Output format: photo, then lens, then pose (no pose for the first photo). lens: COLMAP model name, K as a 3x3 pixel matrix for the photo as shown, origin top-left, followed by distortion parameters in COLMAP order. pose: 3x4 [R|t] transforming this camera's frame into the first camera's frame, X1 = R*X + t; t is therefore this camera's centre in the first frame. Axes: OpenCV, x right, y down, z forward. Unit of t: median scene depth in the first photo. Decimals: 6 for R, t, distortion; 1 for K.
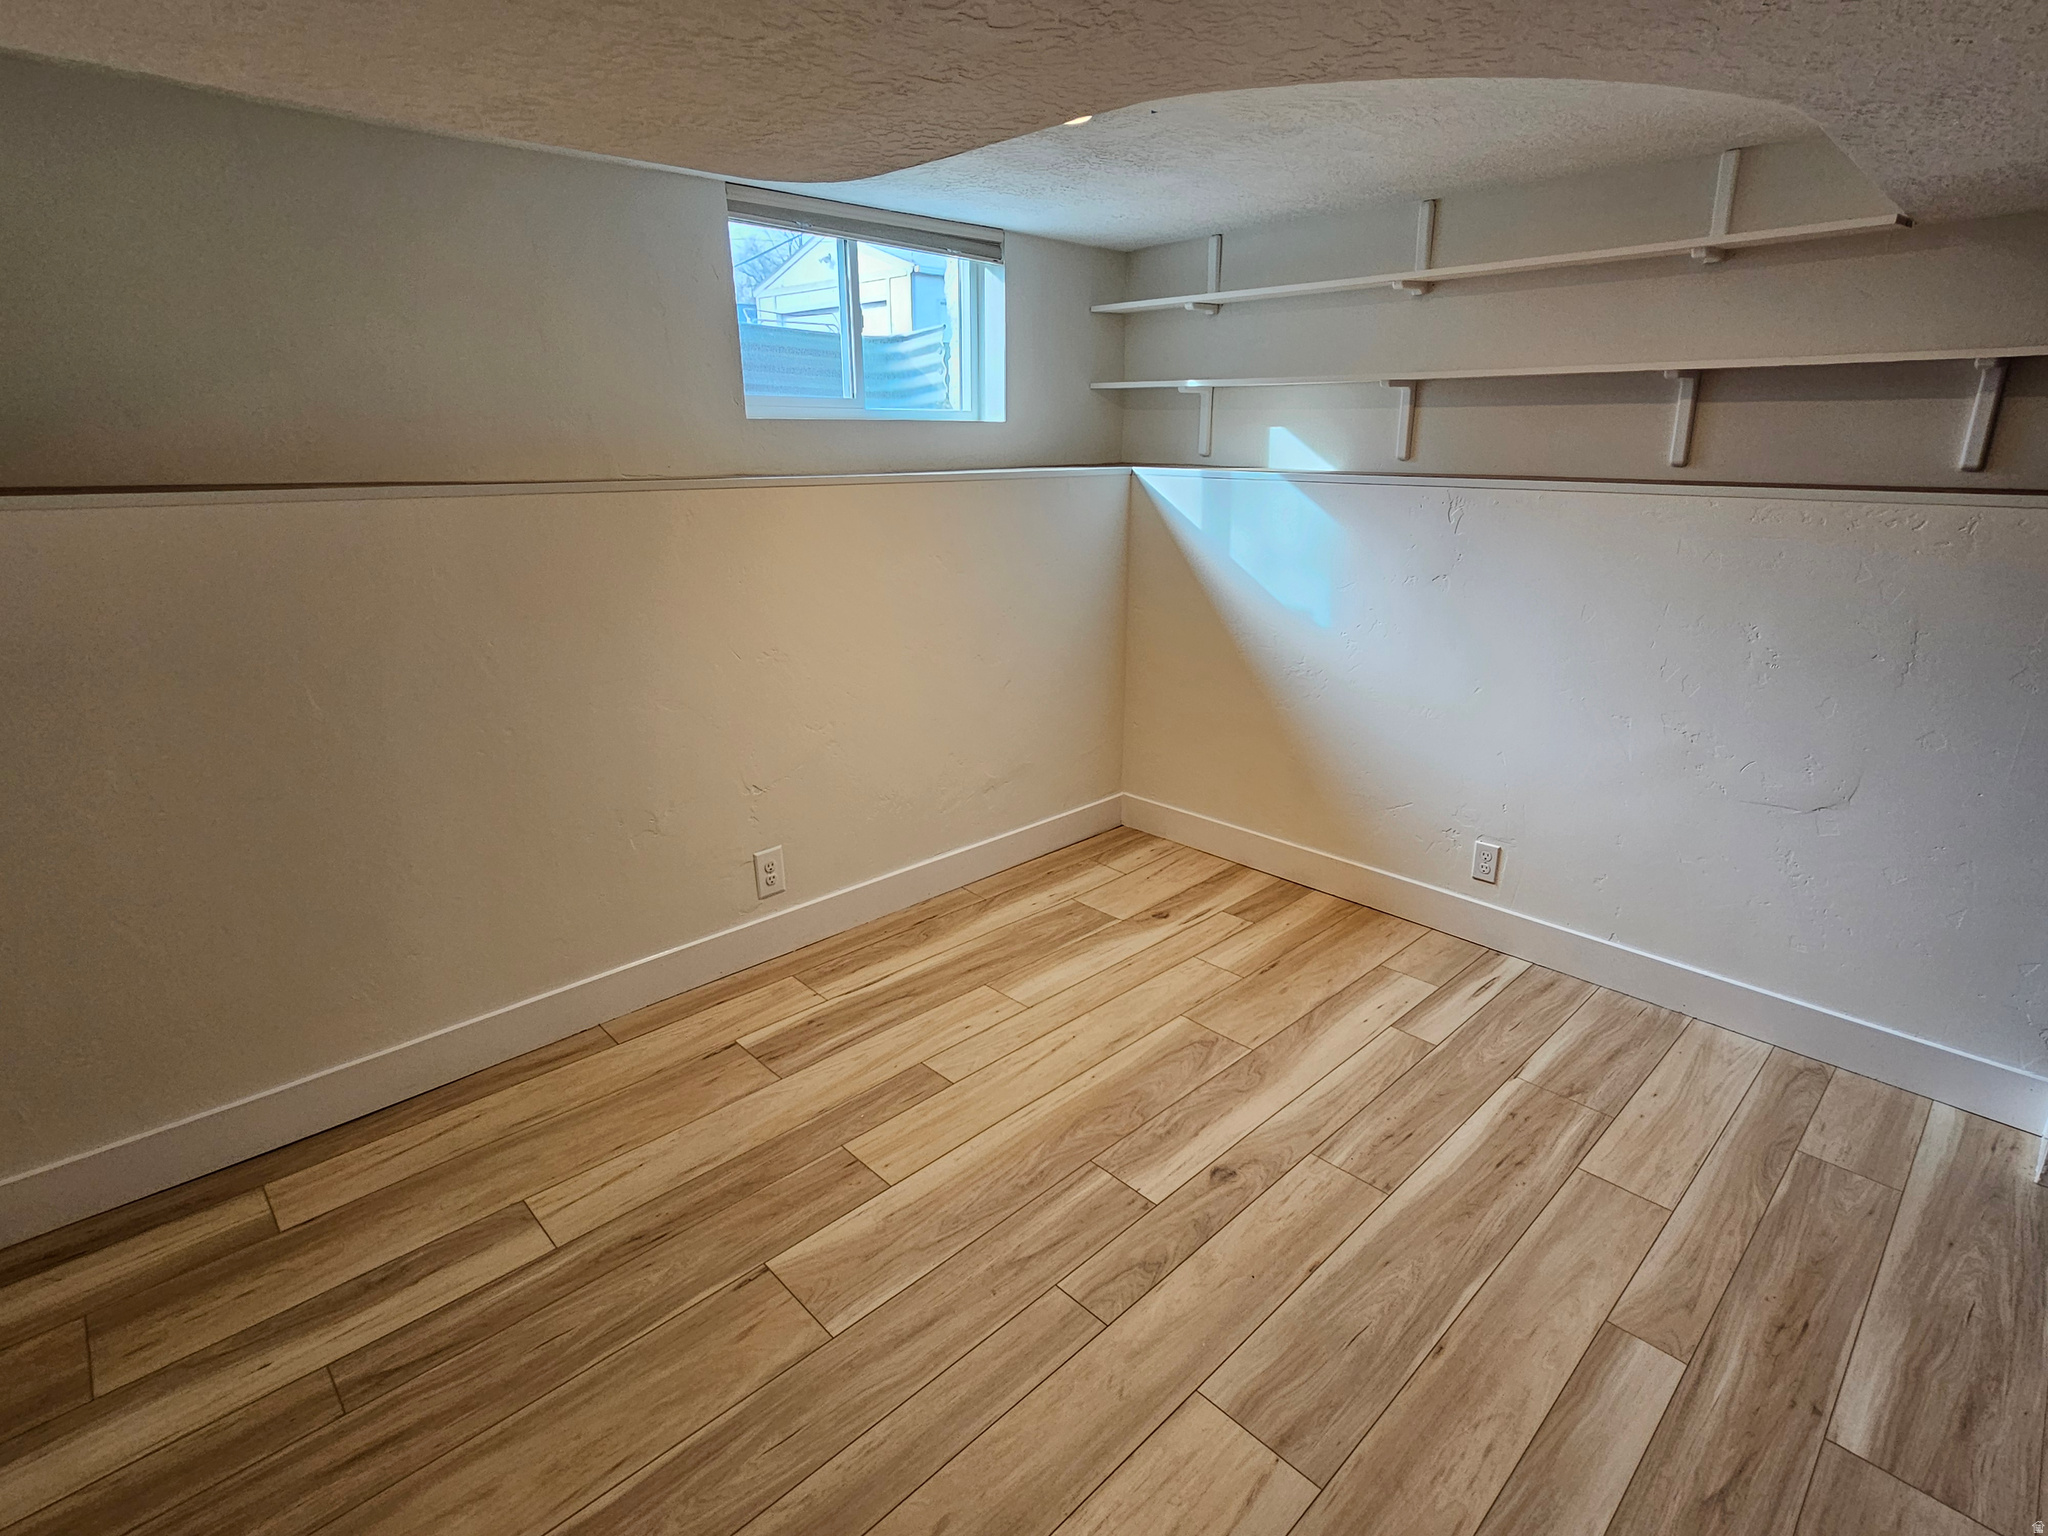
lens RADIAL K [[1031.9, 0, 1024.0], [0, 1031.9, 768.0], [0, 0, 1]] dist [0.000151, -0.000519]
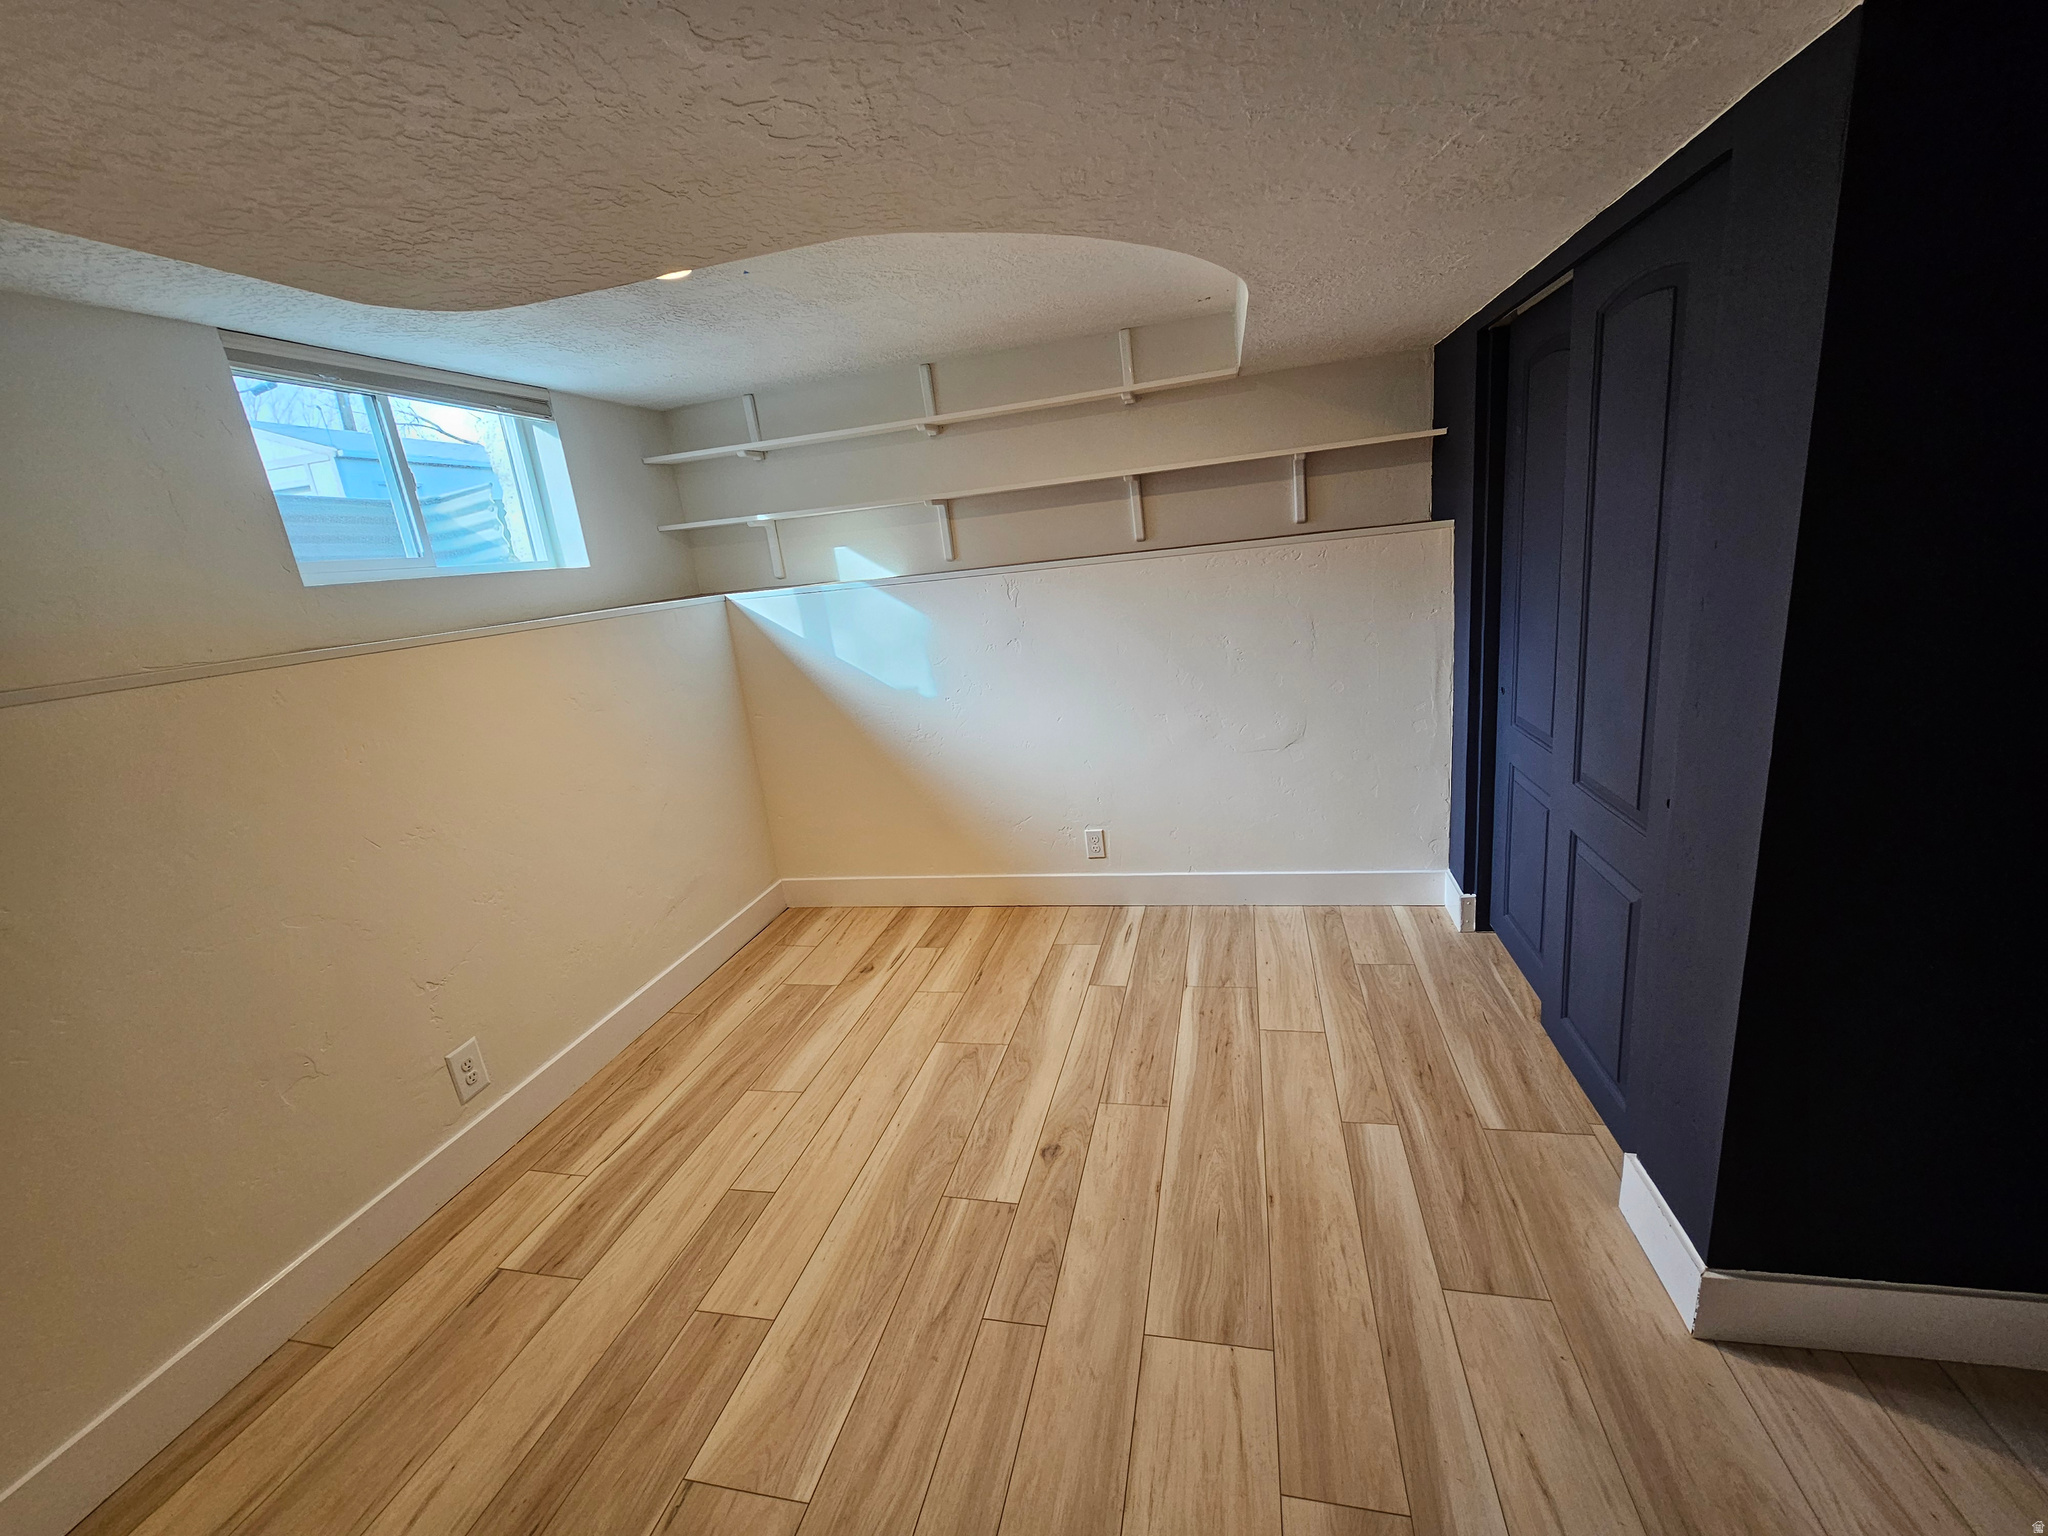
lens RADIAL K [[841.8, 0, 1033.6], [0, 841.8, 770.3], [0, 0, 1]] dist [0.000479, -0.000477]
pose [[0.833579, -0.227471, 0.503391, -0.171654], [0.267465, 0.963538, -0.007501, -0.015749], [-0.483330, 0.140892, 0.864026, 0.108873]]
